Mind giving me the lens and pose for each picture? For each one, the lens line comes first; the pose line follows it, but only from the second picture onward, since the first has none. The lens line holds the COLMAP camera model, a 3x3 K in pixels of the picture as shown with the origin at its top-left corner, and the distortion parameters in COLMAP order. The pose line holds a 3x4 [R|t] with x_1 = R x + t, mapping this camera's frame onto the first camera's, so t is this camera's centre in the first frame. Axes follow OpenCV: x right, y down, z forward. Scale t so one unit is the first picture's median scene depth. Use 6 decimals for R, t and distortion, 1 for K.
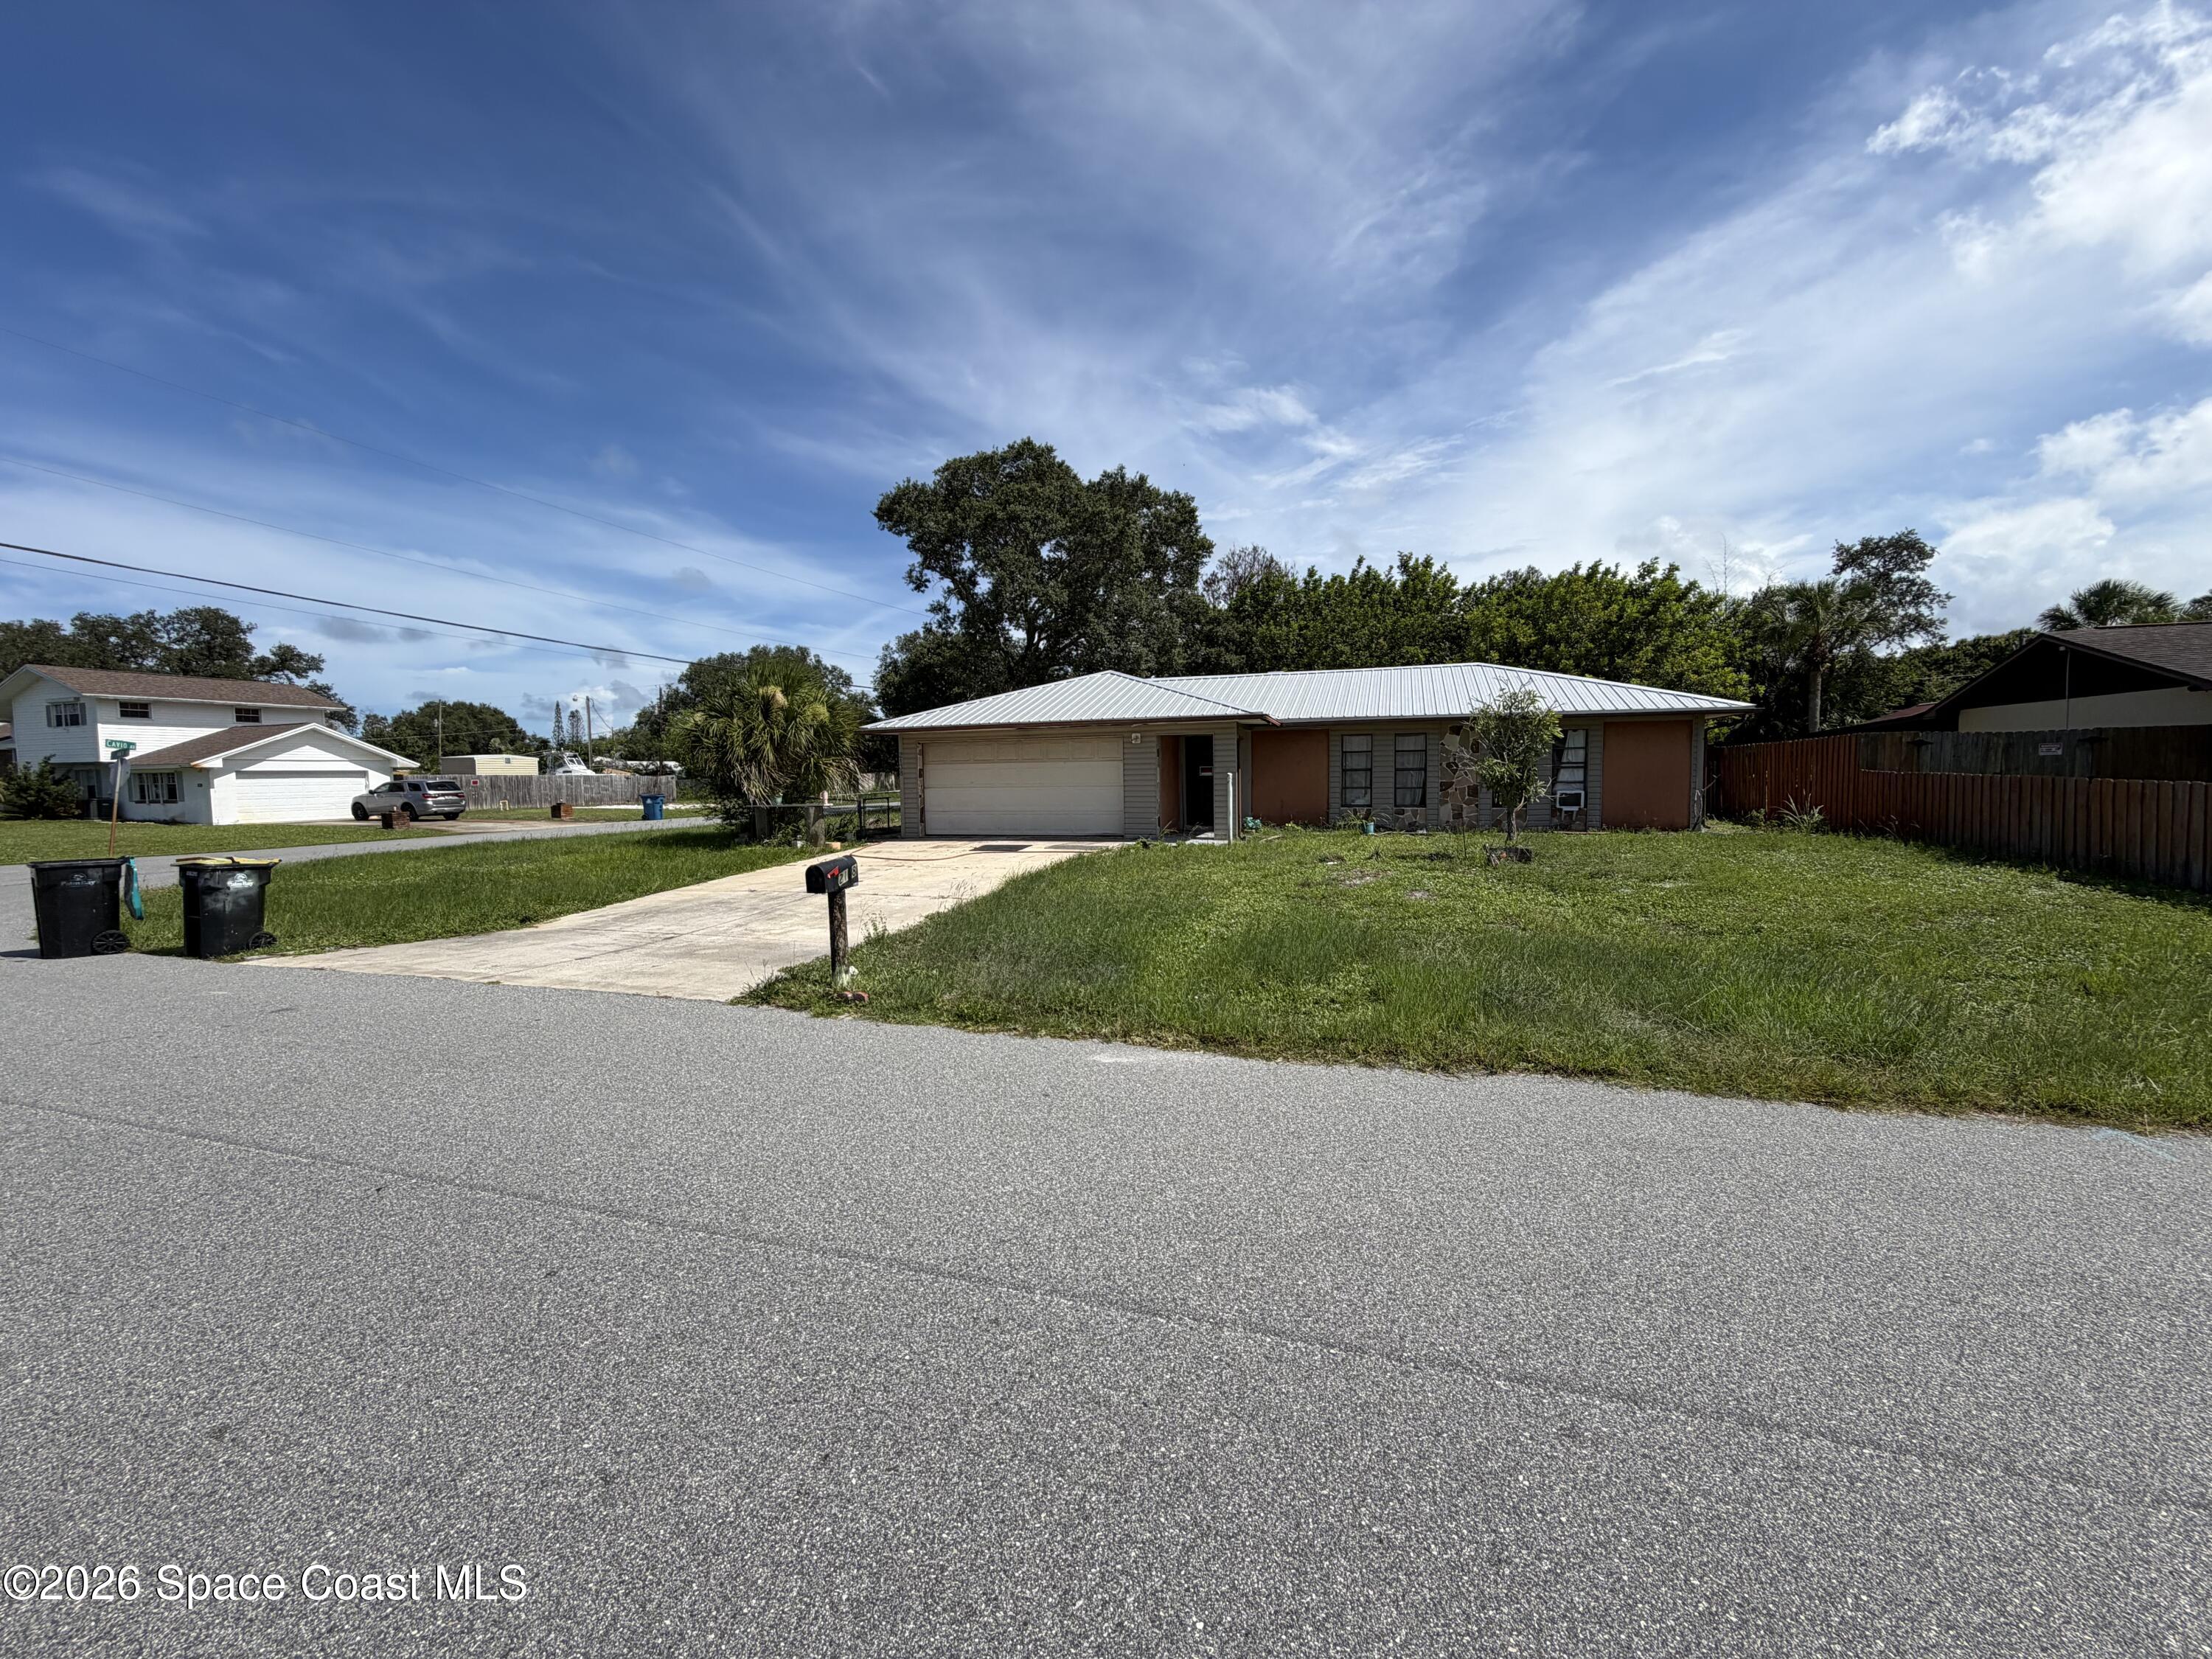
lens RADIAL K [[889.6, 0, 1095.8], [0, 889.6, 822.7], [0, 0, 1]] dist [-0.002586, -0.000110]
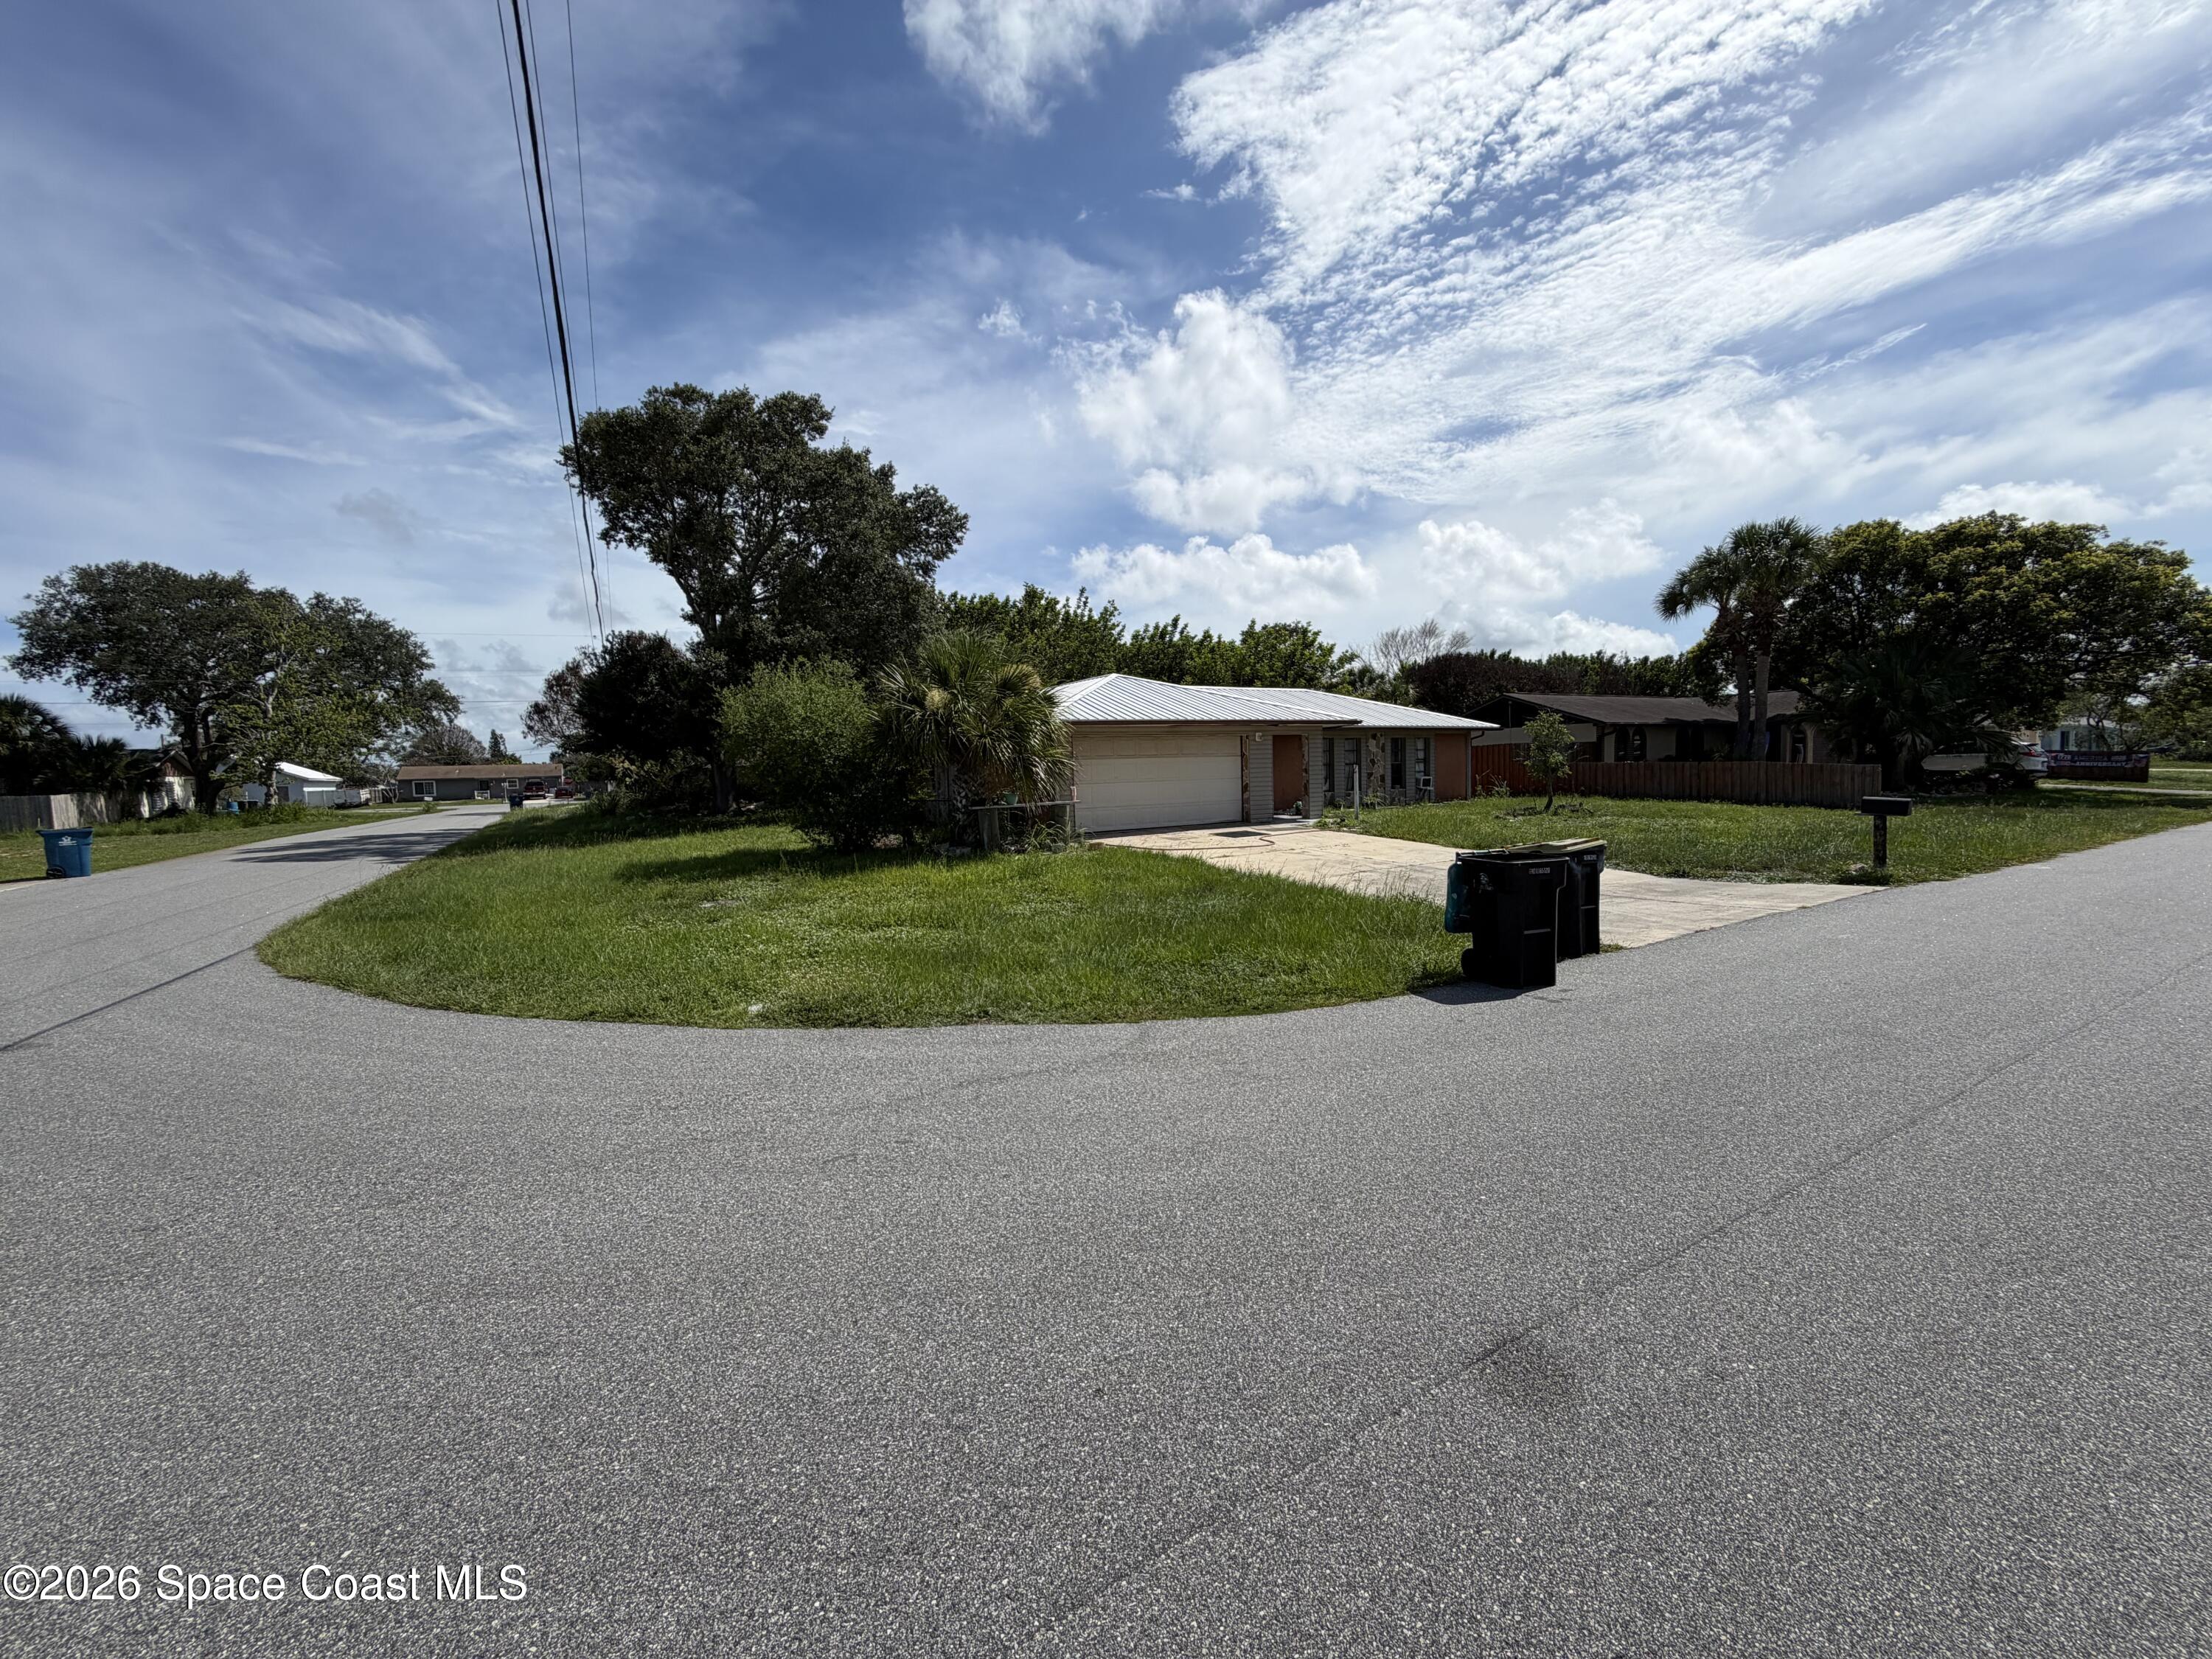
lens RADIAL K [[883.2, 0, 1106.0], [0, 883.2, 829.5], [0, 0, 1]] dist [0.001136, 0.000944]
pose [[0.658886, -0.055351, 0.750204, -0.980964], [0.060632, 0.997952, 0.020379, -0.008951], [-0.749796, 0.032059, 0.660892, 0.384051]]
